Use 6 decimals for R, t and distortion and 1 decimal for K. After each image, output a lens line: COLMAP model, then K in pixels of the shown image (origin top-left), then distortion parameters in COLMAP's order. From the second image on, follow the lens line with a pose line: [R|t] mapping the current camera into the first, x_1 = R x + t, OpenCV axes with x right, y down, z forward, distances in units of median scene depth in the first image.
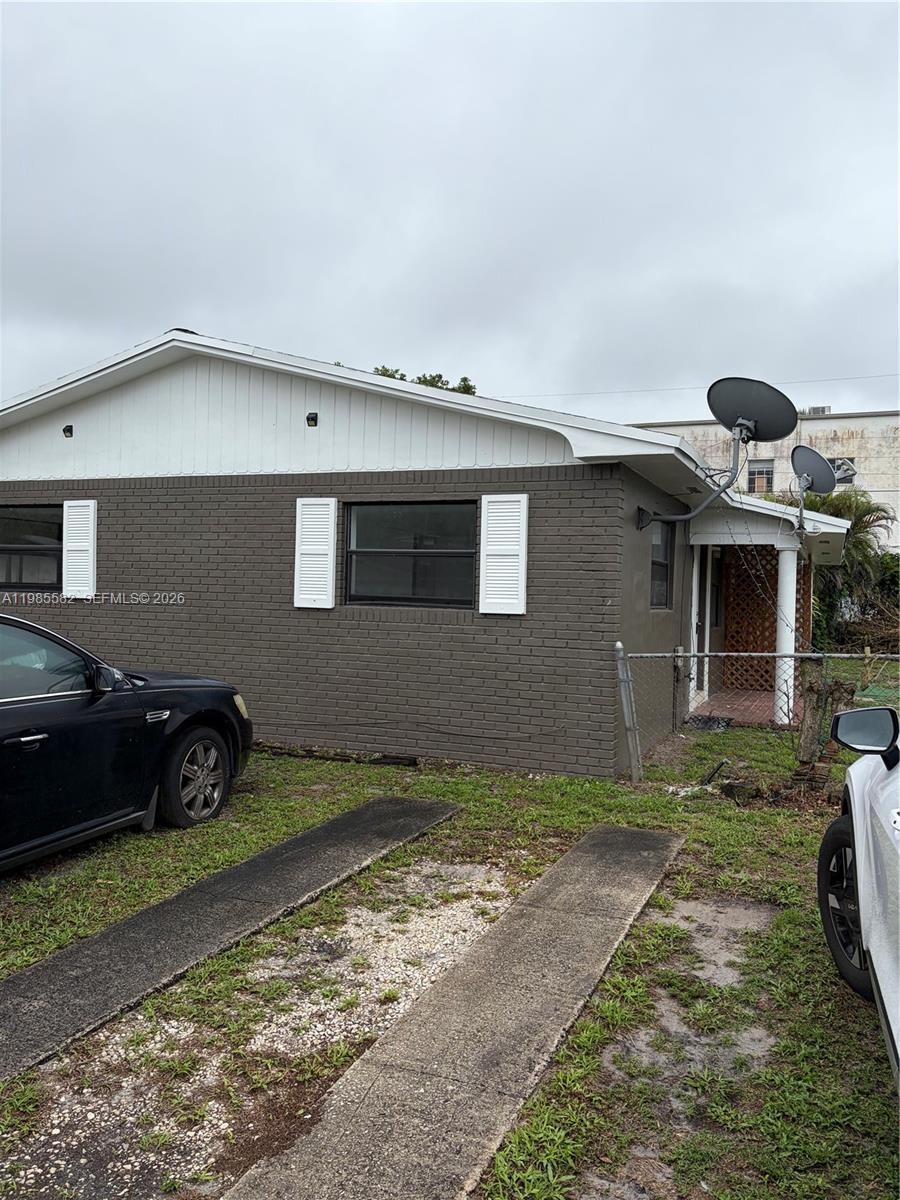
lens RADIAL K [[909.1, 0, 453.9], [0, 909.1, 591.4], [0, 0, 1]] dist [0.043684, -0.052288]
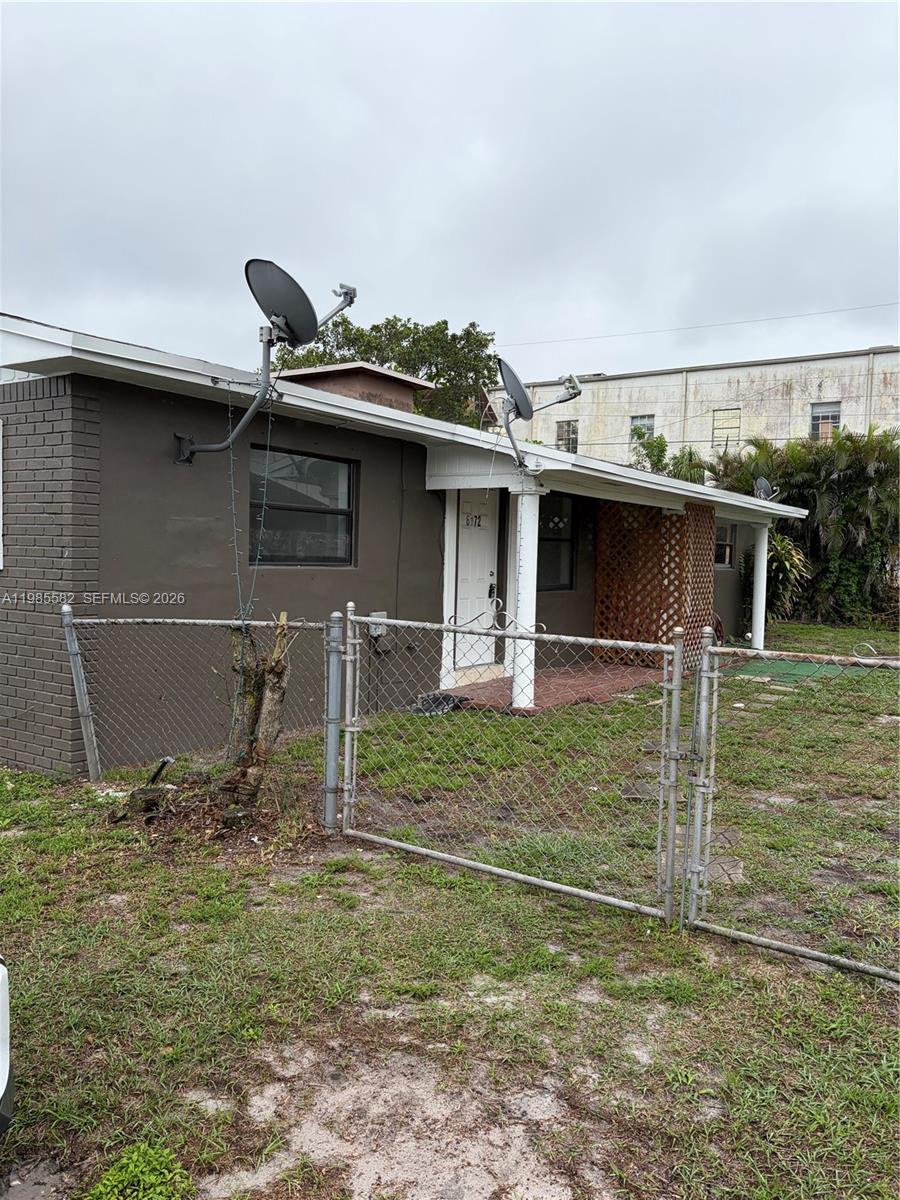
lens RADIAL K [[909.1, 0, 447.5], [0, 909.1, 607.6], [0, 0, 1]] dist [0.043684, -0.052288]
pose [[0.983750, 0.006287, -0.179431, 0.317758], [0.003565, 0.998506, 0.054530, 0.007931], [0.179506, -0.054283, 0.982258, 0.138005]]
